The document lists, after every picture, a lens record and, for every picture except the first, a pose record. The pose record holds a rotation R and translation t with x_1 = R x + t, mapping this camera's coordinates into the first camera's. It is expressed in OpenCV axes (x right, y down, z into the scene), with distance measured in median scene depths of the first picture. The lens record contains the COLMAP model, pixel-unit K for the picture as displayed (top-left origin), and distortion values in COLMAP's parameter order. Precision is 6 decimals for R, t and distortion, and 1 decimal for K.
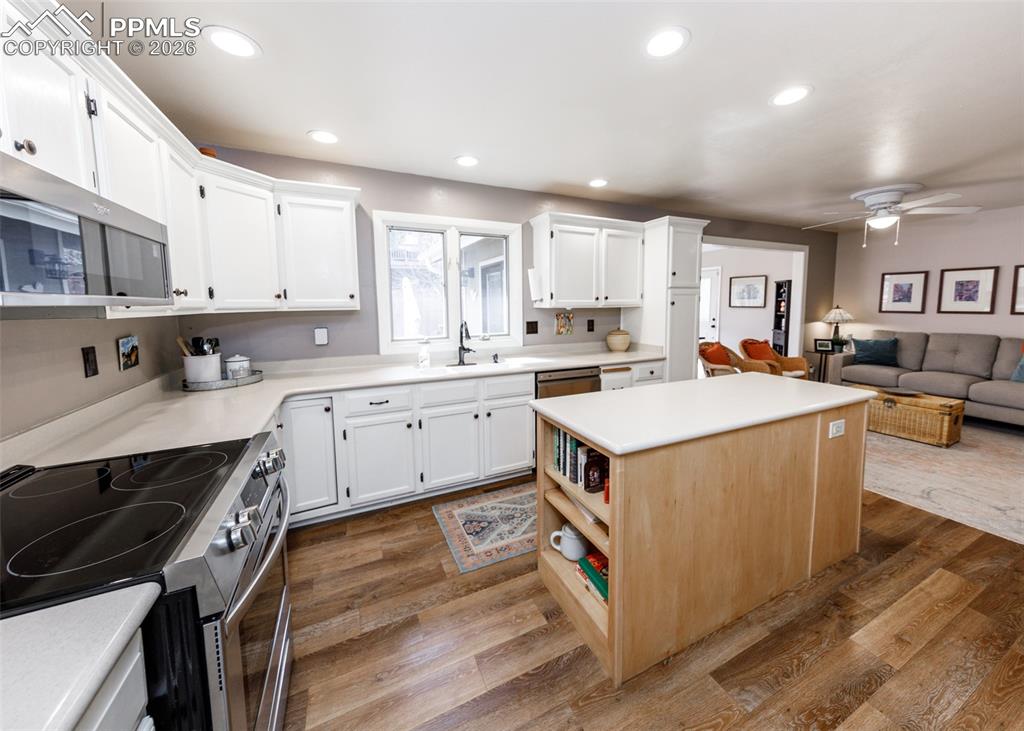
lens RADIAL K [[366.6, 0, 521.2], [0, 366.6, 340.3], [0, 0, 1]] dist [0.002128, 0.000413]
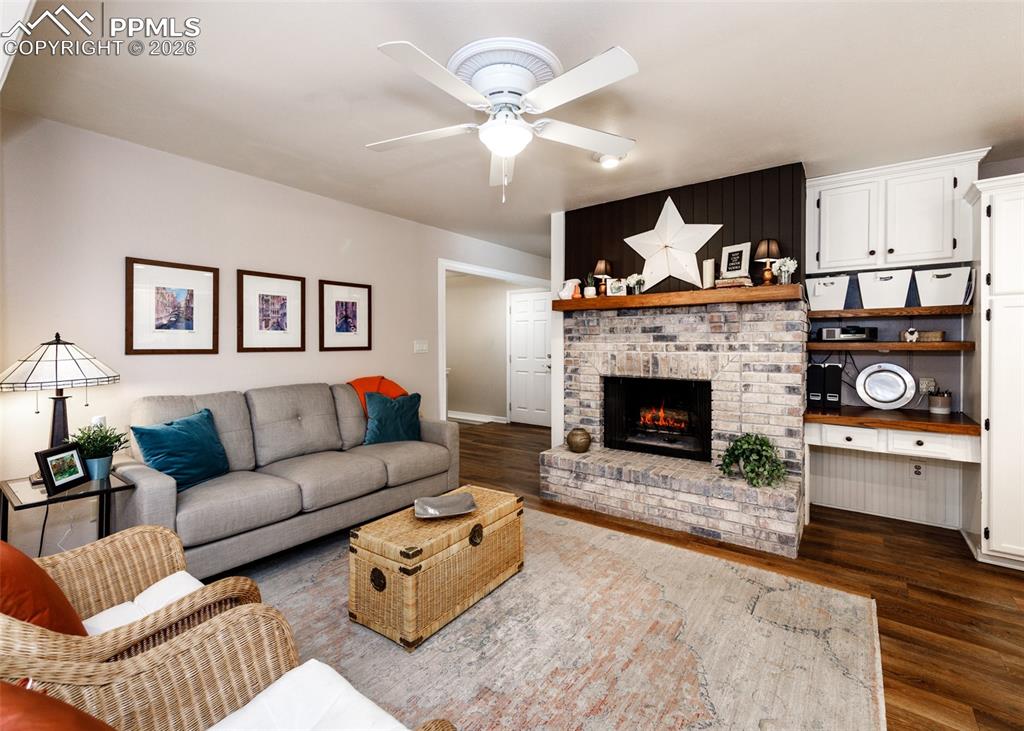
lens RADIAL K [[461.3, 0, 523.7], [0, 461.3, 339.8], [0, 0, 1]] dist [0.009759, 0.000811]
pose [[-0.487966, 0.015885, 0.872718, 0.361613], [0.095536, 0.994799, 0.035311, -0.076190], [-0.867618, 0.100607, -0.486946, 0.975761]]
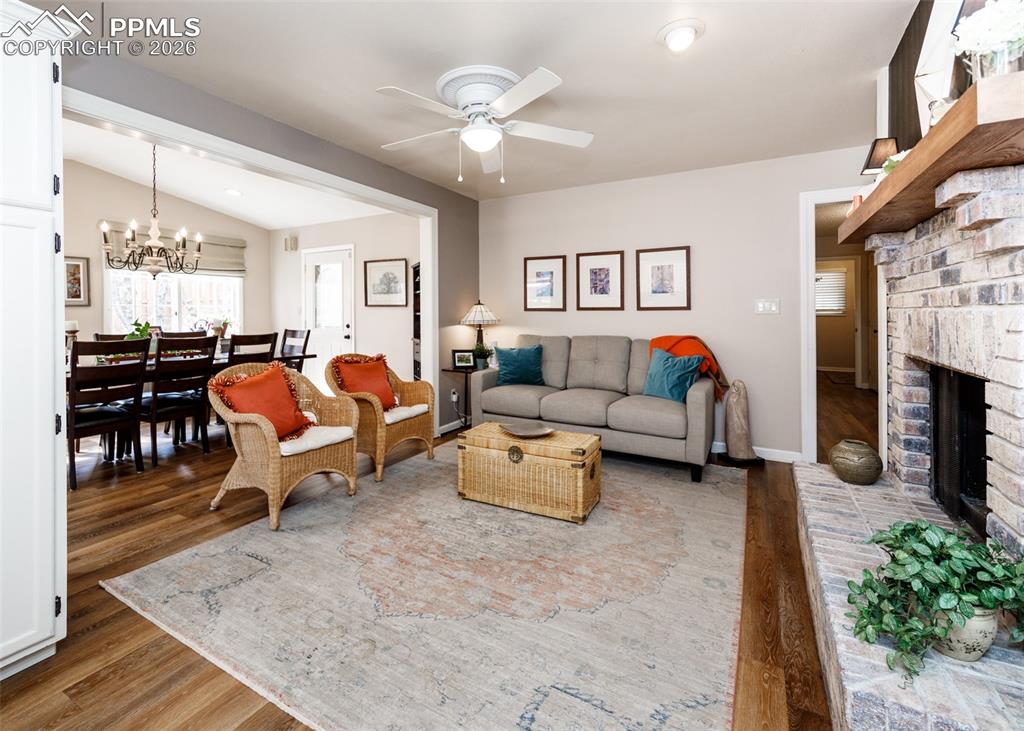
lens RADIAL K [[461.3, 0, 488.0], [0, 461.3, 316.1], [0, 0, 1]] dist [0.009759, 0.000811]
pose [[0.825483, 0.007021, 0.564384, 0.444508], [0.048762, 0.995297, -0.083702, 0.009198], [-0.562317, 0.096615, 0.821258, 0.323702]]
